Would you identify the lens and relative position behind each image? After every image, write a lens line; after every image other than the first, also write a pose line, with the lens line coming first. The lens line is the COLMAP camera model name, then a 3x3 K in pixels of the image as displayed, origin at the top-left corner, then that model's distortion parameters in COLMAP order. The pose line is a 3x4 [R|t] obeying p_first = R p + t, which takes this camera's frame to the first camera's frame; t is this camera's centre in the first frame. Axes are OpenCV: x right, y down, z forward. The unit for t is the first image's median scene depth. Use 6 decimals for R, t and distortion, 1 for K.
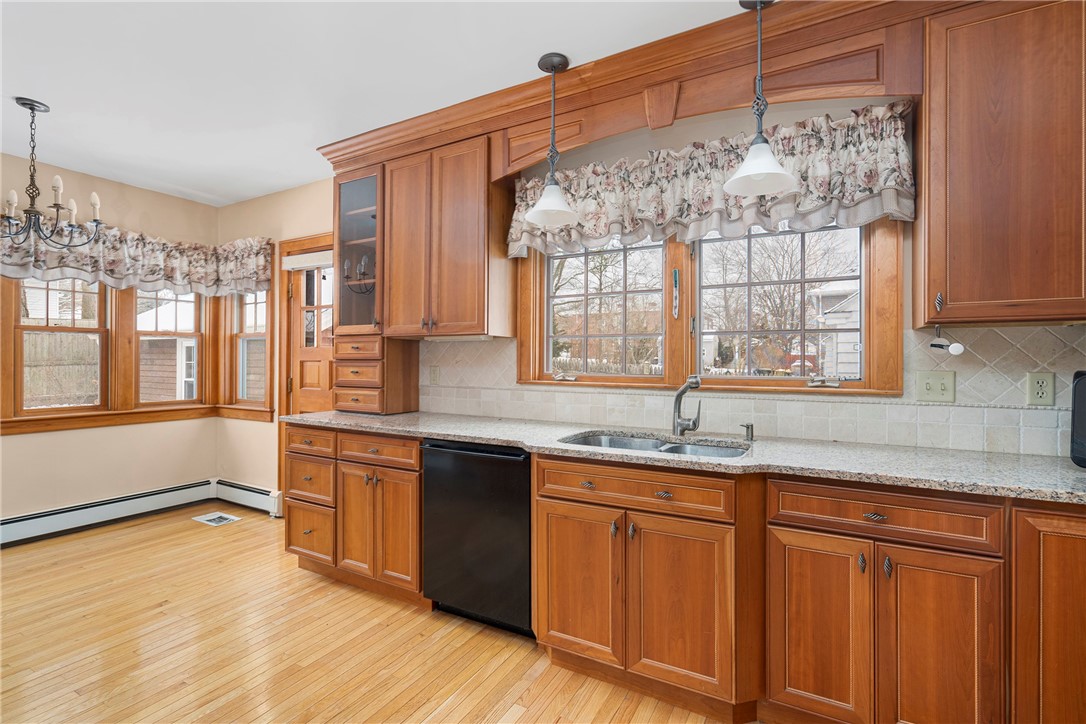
lens RADIAL K [[516.4, 0, 540.3], [0, 516.4, 349.0], [0, 0, 1]] dist [-0.002760, 0.000710]
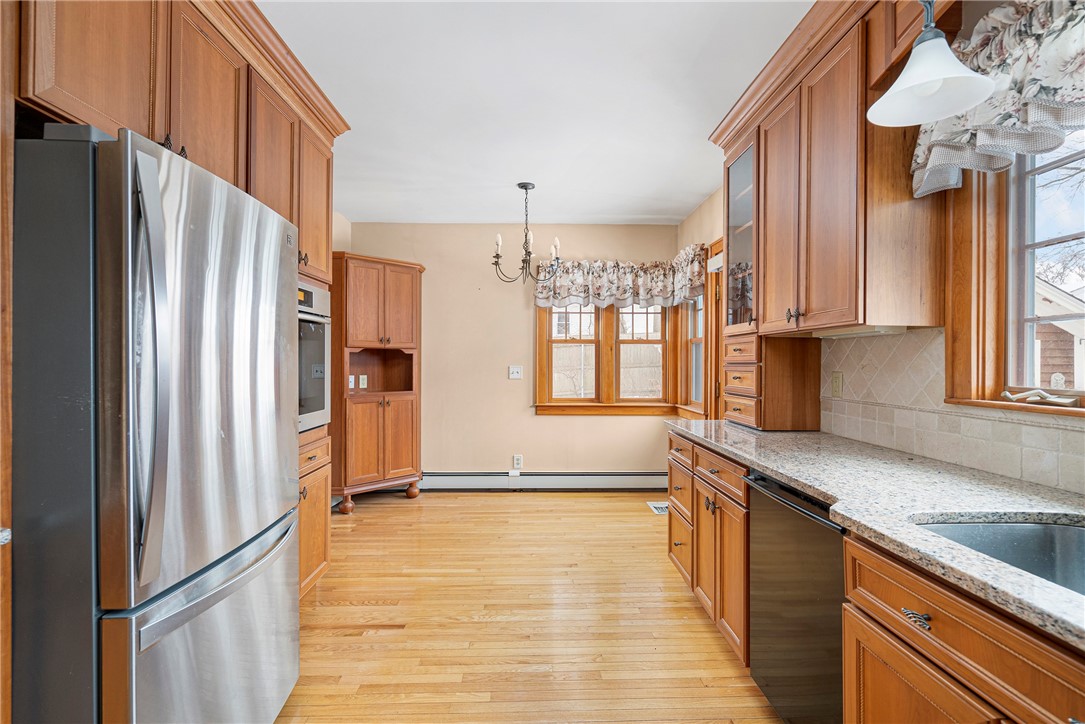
lens RADIAL K [[499.9, 0, 526.6], [0, 499.9, 355.7], [0, 0, 1]] dist [-0.002498, 0.000182]
pose [[0.504983, -0.013574, -0.863023, 0.190988], [0.017592, 0.999830, -0.005433, 0.005907], [0.862950, -0.012439, 0.505136, 0.268195]]
